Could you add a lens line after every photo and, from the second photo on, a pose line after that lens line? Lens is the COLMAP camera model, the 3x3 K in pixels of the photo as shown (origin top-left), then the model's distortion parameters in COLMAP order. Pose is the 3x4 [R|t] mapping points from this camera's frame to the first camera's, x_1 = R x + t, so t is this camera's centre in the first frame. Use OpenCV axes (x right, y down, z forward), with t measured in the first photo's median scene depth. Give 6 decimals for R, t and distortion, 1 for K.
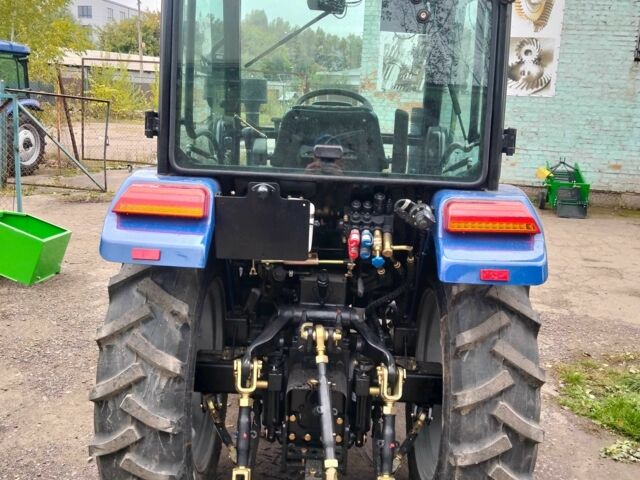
lens RADIAL K [[651.6, 0, 320.0], [0, 651.6, 240.0], [0, 0, 1]] dist [0.108549, -0.270324]
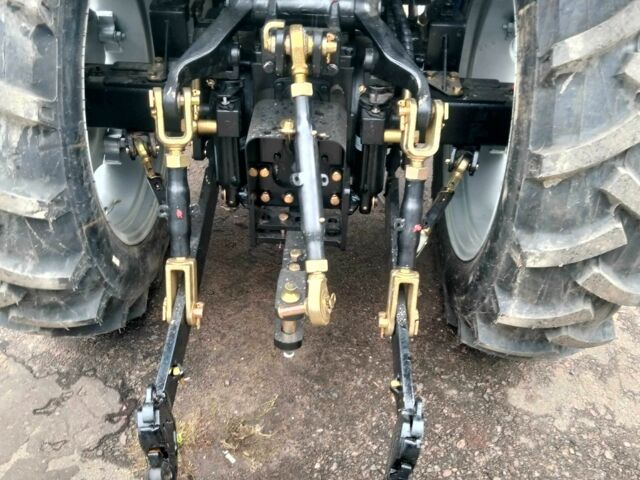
lens RADIAL K [[651.6, 0, 320.0], [0, 651.6, 240.0], [0, 0, 1]] dist [0.108549, -0.270324]
pose [[0.999778, -0.002188, -0.020958, 0.029849], [0.011484, 0.890496, 0.454845, 0.040784], [0.017668, -0.454985, 0.890324, 0.431621]]
